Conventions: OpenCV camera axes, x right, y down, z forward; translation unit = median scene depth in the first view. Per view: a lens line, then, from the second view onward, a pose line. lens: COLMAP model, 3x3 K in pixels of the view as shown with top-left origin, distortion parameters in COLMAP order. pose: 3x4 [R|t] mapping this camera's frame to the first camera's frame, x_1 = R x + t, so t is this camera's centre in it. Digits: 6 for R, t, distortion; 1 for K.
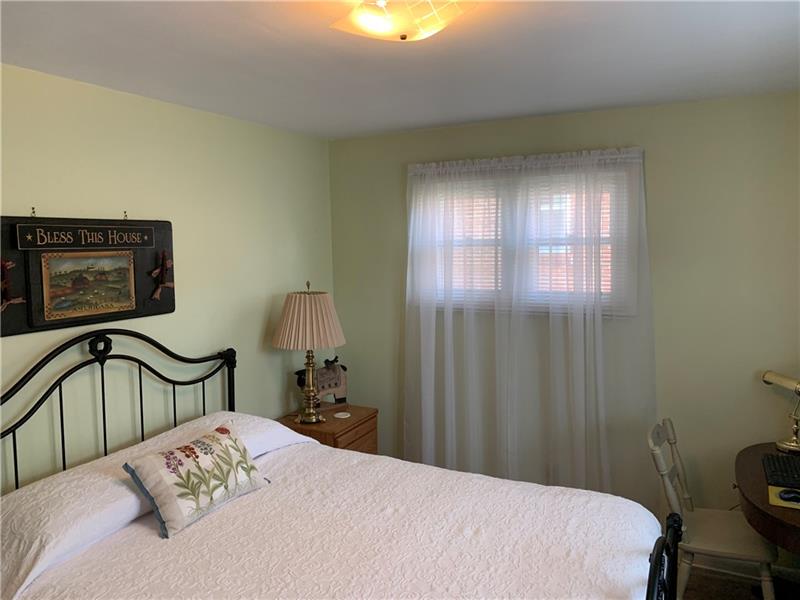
lens RADIAL K [[612.8, 0, 397.6], [0, 612.8, 290.2], [0, 0, 1]] dist [0.083000, -0.101177]
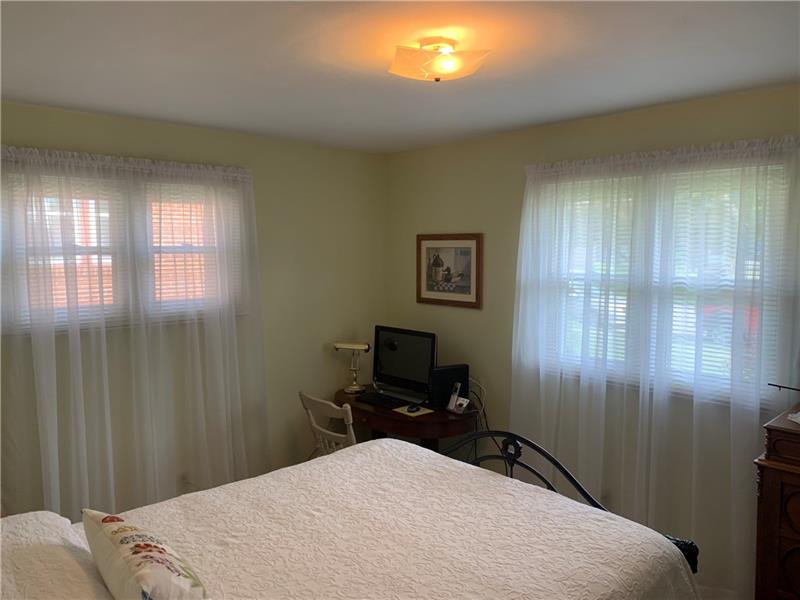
lens RADIAL K [[612.8, 0, 397.6], [0, 612.8, 290.2], [0, 0, 1]] dist [0.083000, -0.101177]
pose [[0.347362, -0.055846, 0.936067, -0.581998], [0.078558, 0.996449, 0.030297, -0.016203], [-0.934435, 0.063011, 0.350516, 0.324580]]
